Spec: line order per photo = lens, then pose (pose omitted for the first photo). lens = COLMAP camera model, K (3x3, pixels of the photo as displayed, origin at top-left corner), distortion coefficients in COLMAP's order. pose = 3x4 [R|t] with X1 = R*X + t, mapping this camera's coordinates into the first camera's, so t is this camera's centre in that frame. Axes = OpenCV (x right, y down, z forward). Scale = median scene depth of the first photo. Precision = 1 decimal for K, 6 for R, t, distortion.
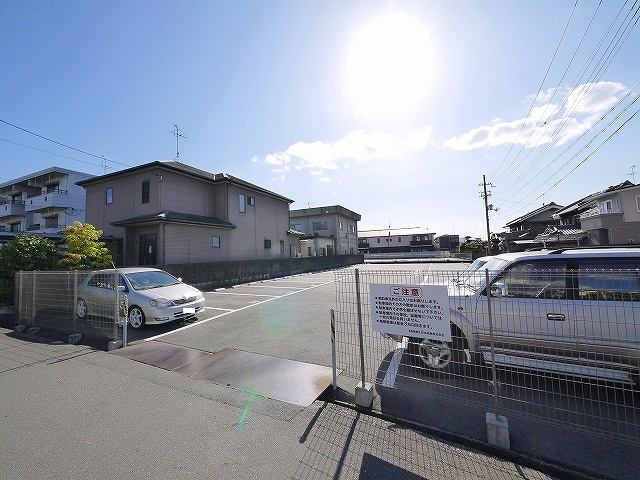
lens RADIAL K [[264.1, 0, 317.6], [0, 264.1, 236.2], [0, 0, 1]] dist [-0.007066, 0.000901]
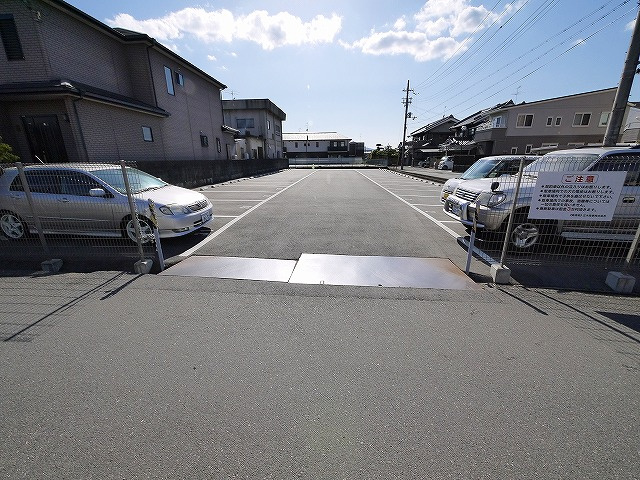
lens RADIAL K [[264.1, 0, 317.6], [0, 264.1, 236.2], [0, 0, 1]] dist [-0.007066, 0.000901]
pose [[0.938052, -0.077233, 0.337777, -0.133673], [-0.042701, 0.941643, 0.333893, 0.016197], [-0.343853, -0.327632, 0.880013, 0.049363]]
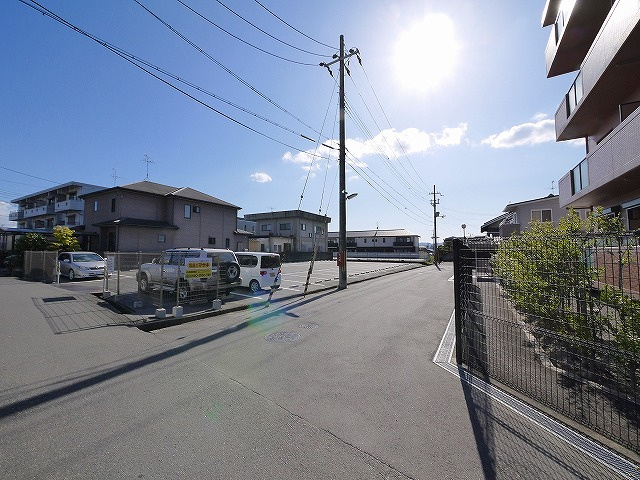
lens RADIAL K [[264.1, 0, 317.6], [0, 264.1, 236.2], [0, 0, 1]] dist [-0.007066, 0.000901]
pose [[0.994464, 0.031018, -0.100396, 0.410846], [-0.029988, 0.999481, 0.011752, -0.022227], [0.100708, -0.008676, 0.994878, -0.247636]]
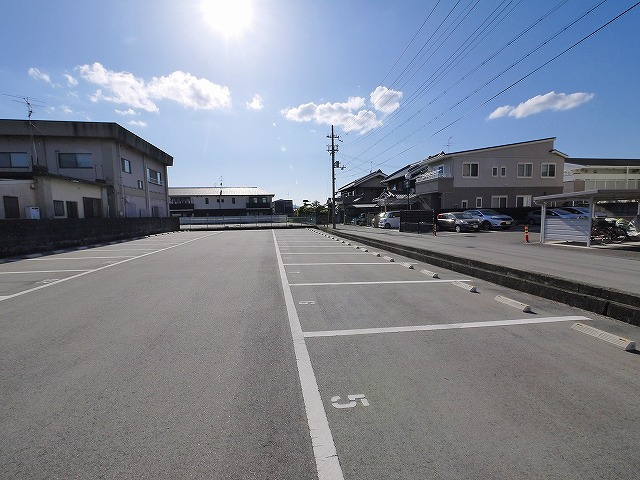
lens RADIAL K [[264.1, 0, 317.6], [0, 264.1, 236.2], [0, 0, 1]] dist [-0.007066, 0.000901]
pose [[0.824384, -0.031307, 0.565164, 0.156294], [-0.043748, 0.991958, 0.118763, 0.038220], [-0.564337, -0.122631, 0.816385, 0.450187]]
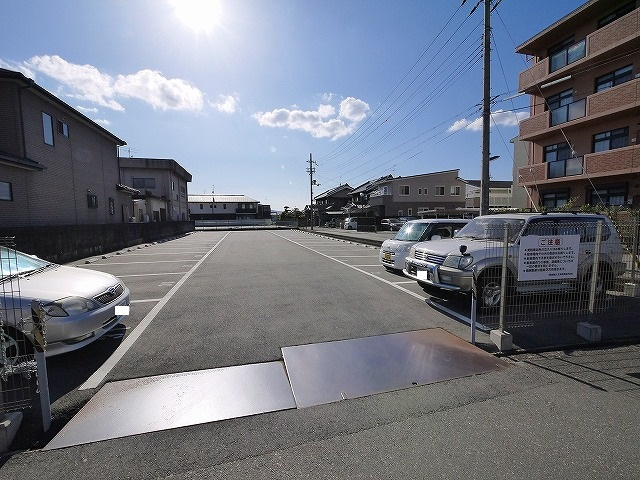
lens RADIAL K [[264.1, 0, 317.6], [0, 264.1, 236.2], [0, 0, 1]] dist [-0.007066, 0.000901]
pose [[0.762347, -0.024131, 0.646719, -0.158074], [-0.053595, 0.993518, 0.100248, 0.016454], [-0.644946, -0.111084, 0.756112, 0.105388]]
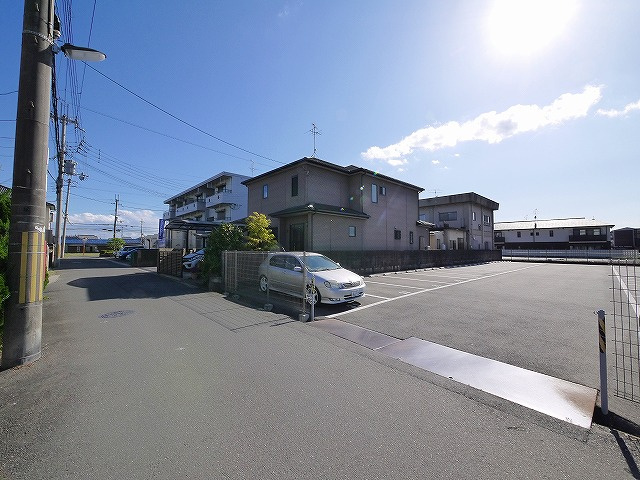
lens RADIAL K [[264.1, 0, 317.6], [0, 264.1, 236.2], [0, 0, 1]] dist [-0.007066, 0.000901]
pose [[0.919074, 0.017675, -0.393689, -0.065608], [-0.006647, 0.999547, 0.029358, 0.007012], [0.394030, -0.024366, 0.918775, -0.003776]]
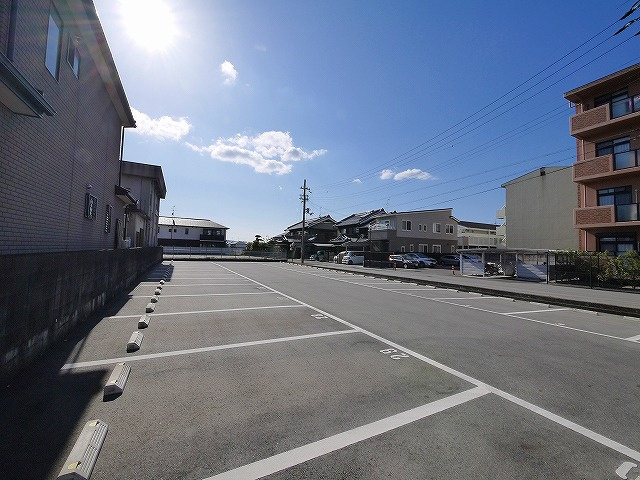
lens RADIAL K [[263.5, 0, 318.5], [0, 263.5, 232.5], [0, 0, 1]] dist [-0.003997, 0.000592]
pose [[0.611592, 0.102707, 0.784479, -0.232831], [-0.102629, 0.993459, -0.050057, 0.042608], [-0.784489, -0.049896, 0.618132, 0.453440]]
